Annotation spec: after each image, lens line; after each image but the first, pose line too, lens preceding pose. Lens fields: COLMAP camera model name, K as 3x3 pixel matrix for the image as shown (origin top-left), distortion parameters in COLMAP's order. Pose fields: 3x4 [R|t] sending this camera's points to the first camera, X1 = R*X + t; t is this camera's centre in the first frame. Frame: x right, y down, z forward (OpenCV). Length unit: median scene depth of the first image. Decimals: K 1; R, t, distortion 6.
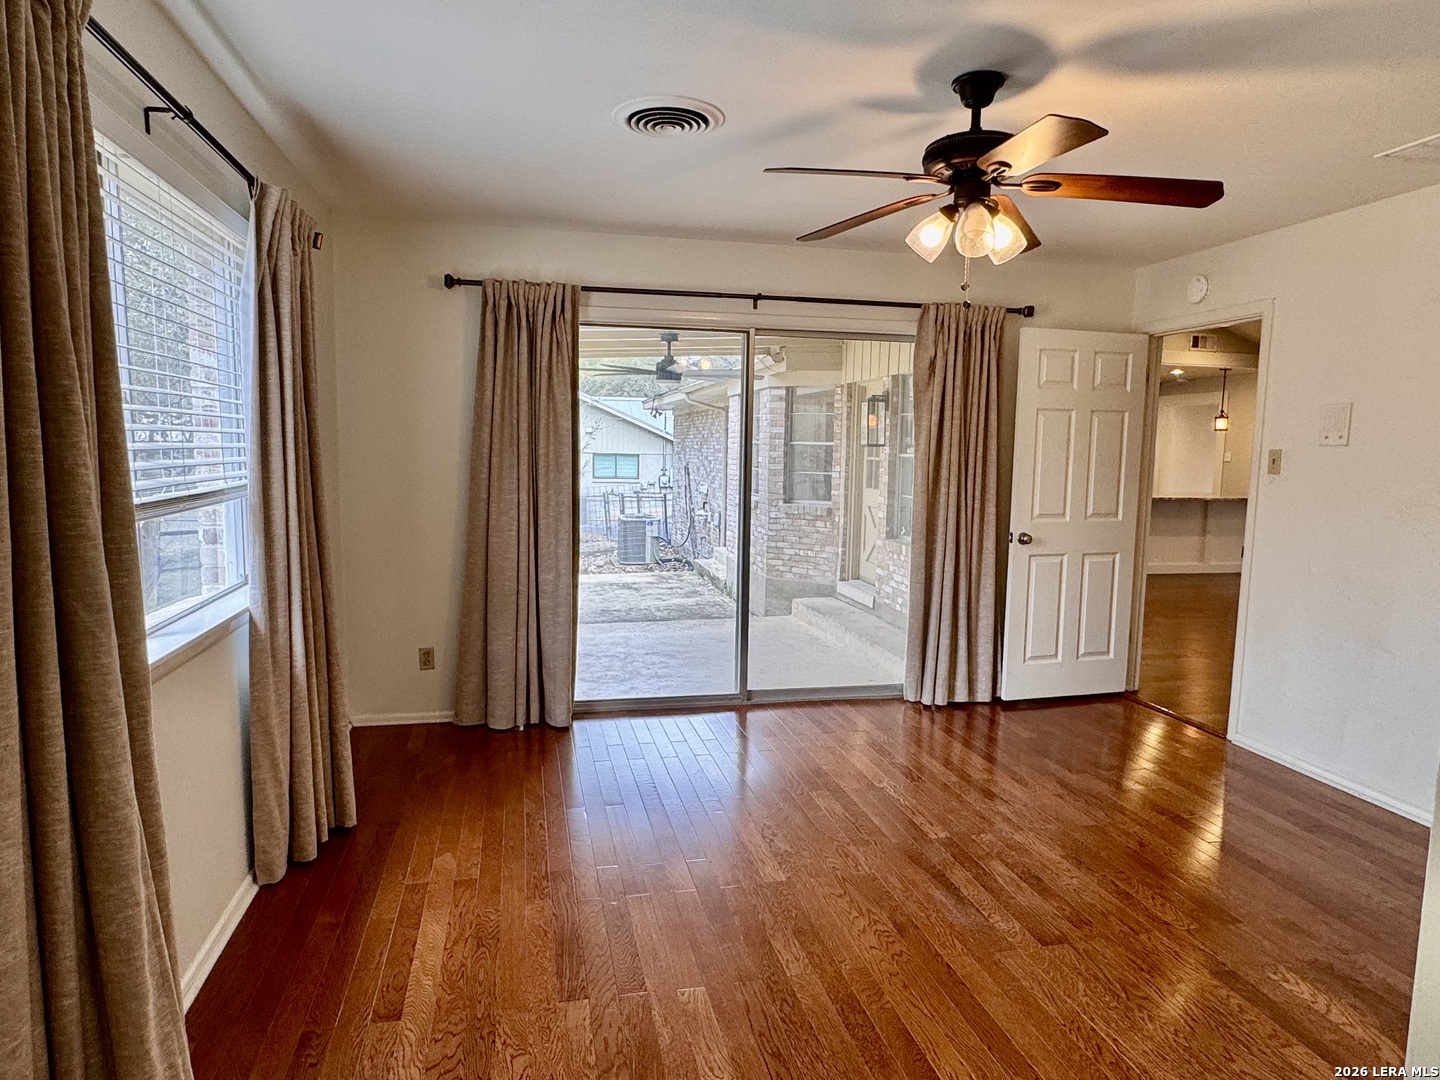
lens RADIAL K [[883.2, 0, 713.7], [0, 883.2, 547.0], [0, 0, 1]] dist [0.000515, -0.000681]
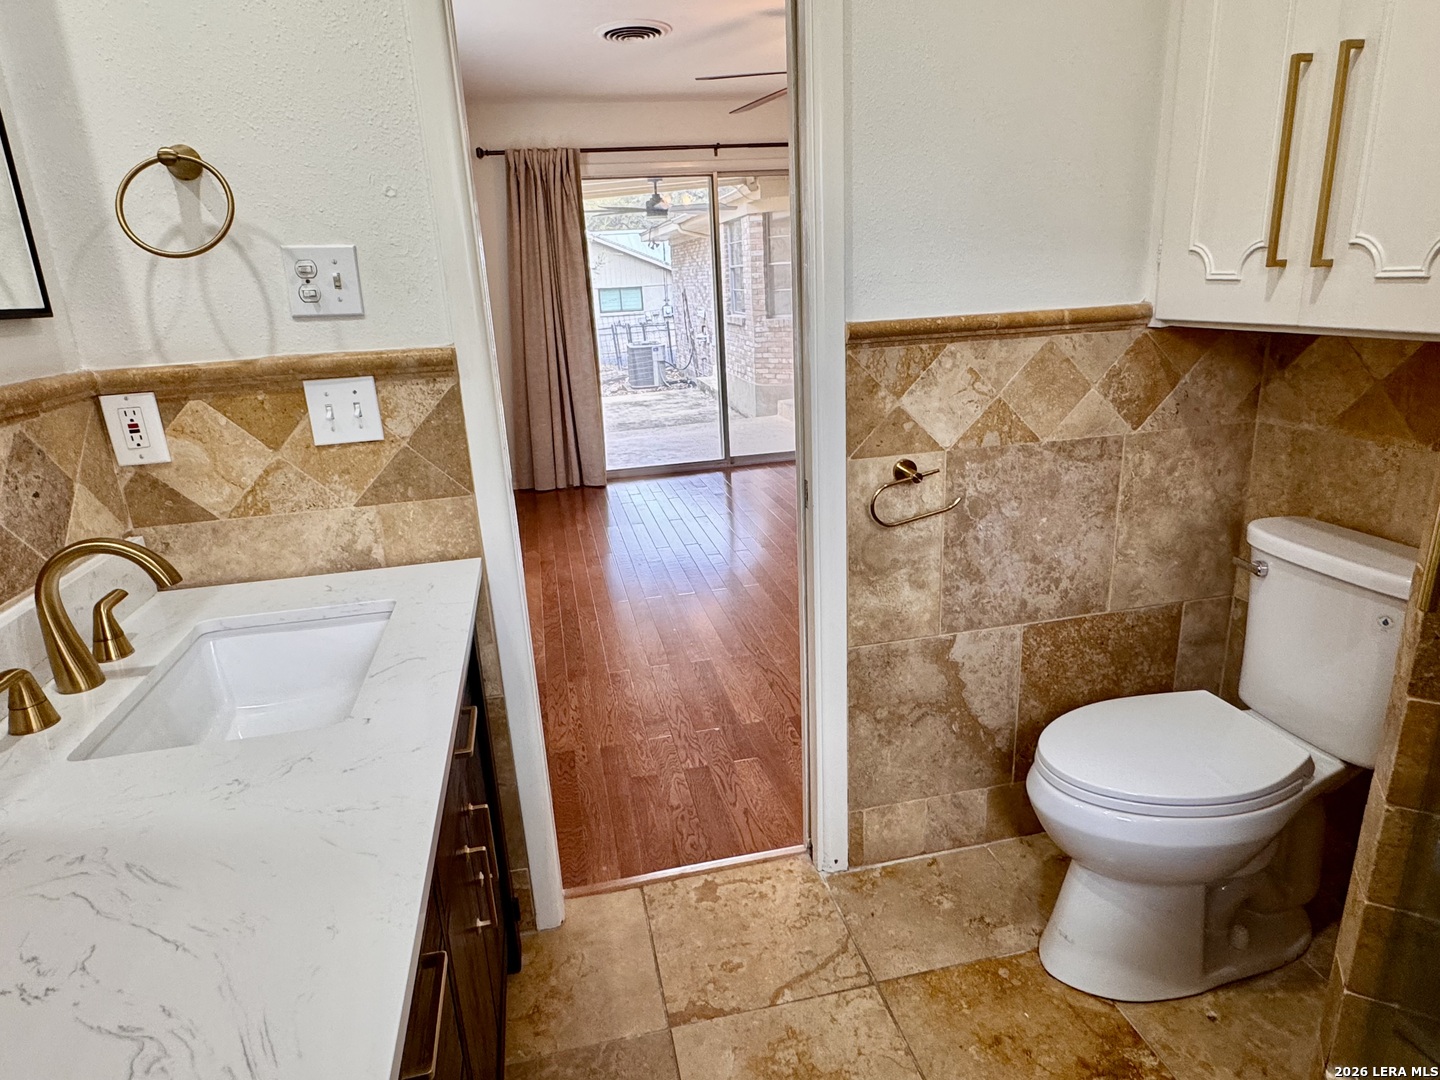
lens RADIAL K [[841.3, 0, 713.3], [0, 841.3, 541.0], [0, 0, 1]] dist [-0.001570, 0.001368]
pose [[0.997696, -0.063641, -0.023489, 0.032800], [0.066971, 0.979184, 0.191610, 0.039665], [0.010806, -0.192741, 0.981190, -0.278737]]
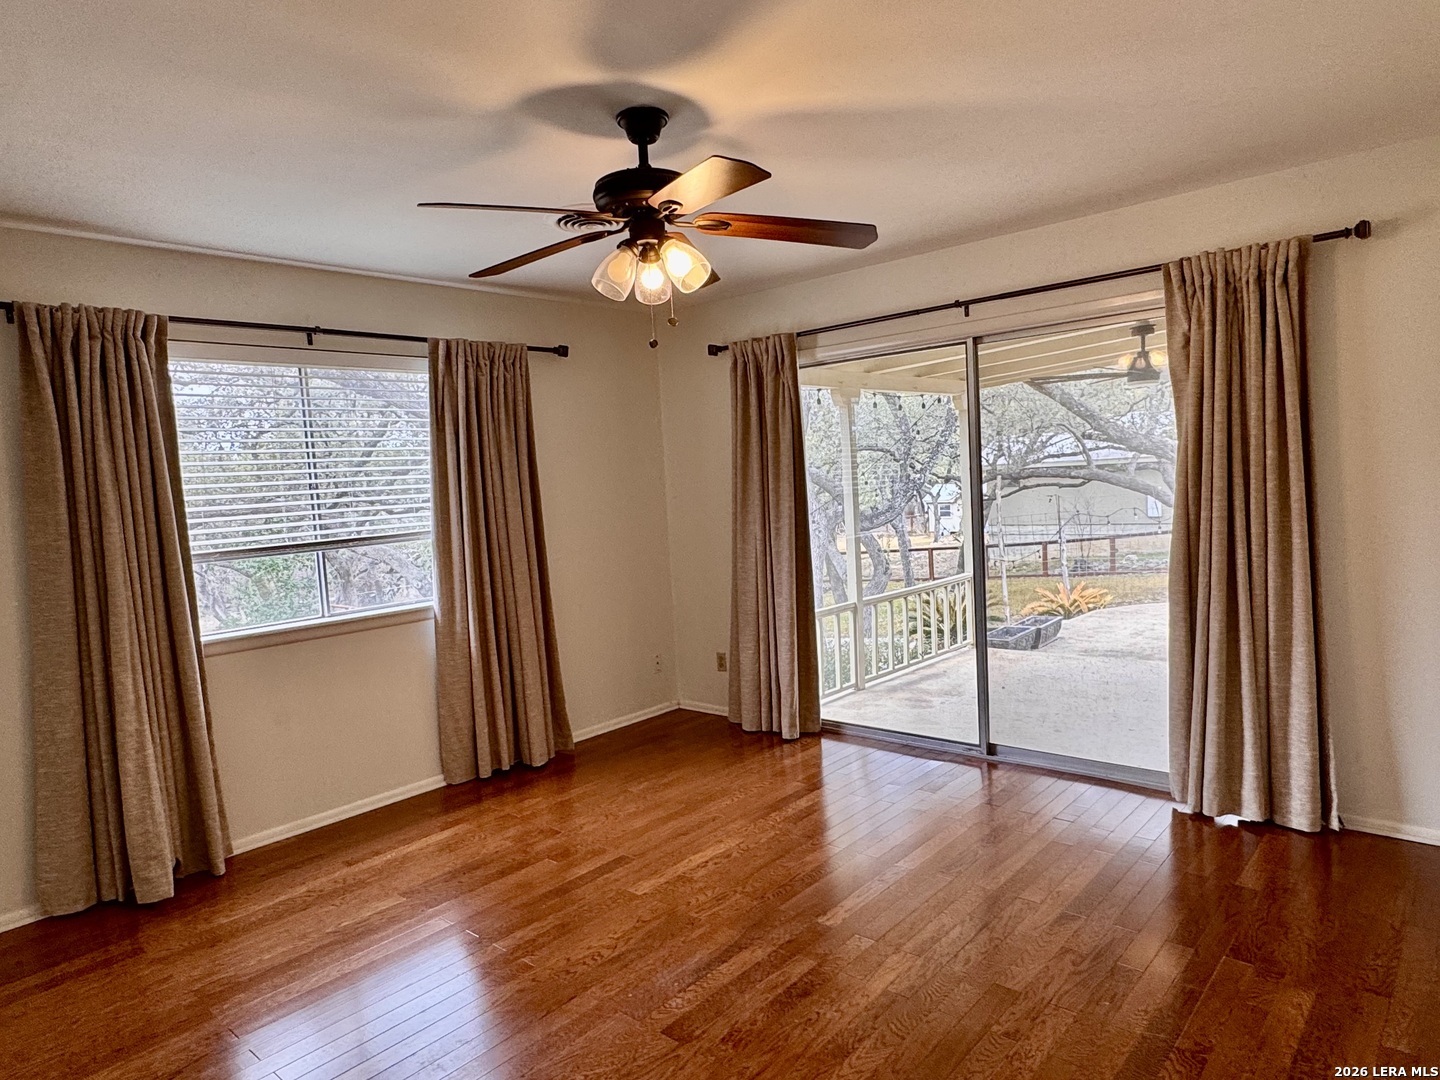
lens RADIAL K [[883.2, 0, 713.7], [0, 883.2, 547.0], [0, 0, 1]] dist [0.000515, -0.000681]
pose [[0.594777, 0.014318, -0.803764, 0.567639], [-0.021606, 0.999765, 0.001821, -0.029064], [0.803601, 0.016283, 0.594946, 0.242468]]
